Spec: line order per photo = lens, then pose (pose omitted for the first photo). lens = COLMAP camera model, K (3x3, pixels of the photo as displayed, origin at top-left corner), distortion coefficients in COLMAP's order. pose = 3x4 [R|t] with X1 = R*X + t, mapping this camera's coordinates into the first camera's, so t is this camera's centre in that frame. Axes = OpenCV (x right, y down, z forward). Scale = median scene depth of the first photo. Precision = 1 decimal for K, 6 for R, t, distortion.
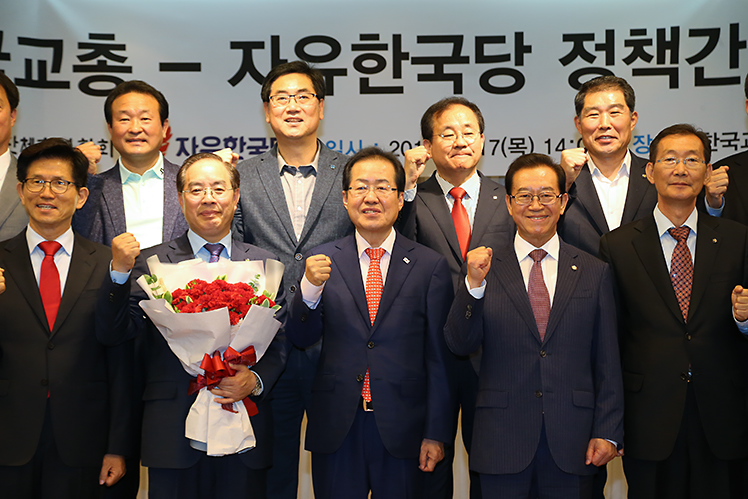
lens RADIAL K [[1996.6, 0, 374.2], [0, 1996.6, 254.5], [0, 0, 1]] dist [0.442723, 0.000000]
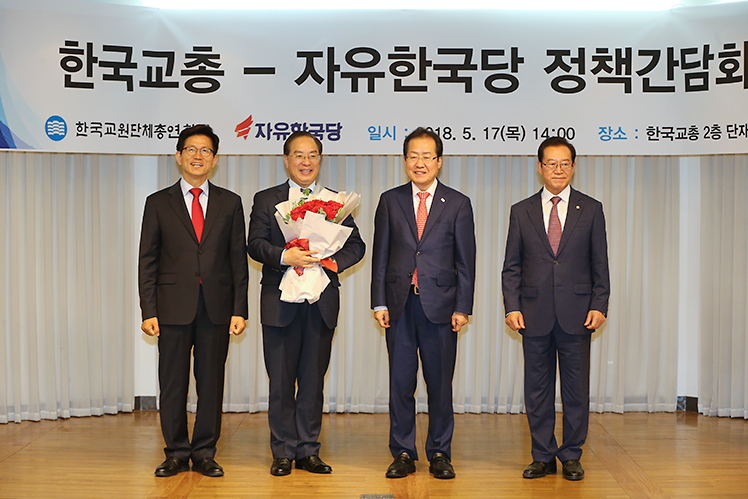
lens RADIAL K [[1806.7, 0, 343.2], [0, 1806.7, 225.3], [0, 0, 1]] dist [-0.337365, 0.000000]
pose [[0.999052, 0.012996, -0.041543, 0.009817], [-0.011621, 0.999382, 0.033166, -0.031220], [0.041949, -0.032652, 0.998586, -0.192281]]
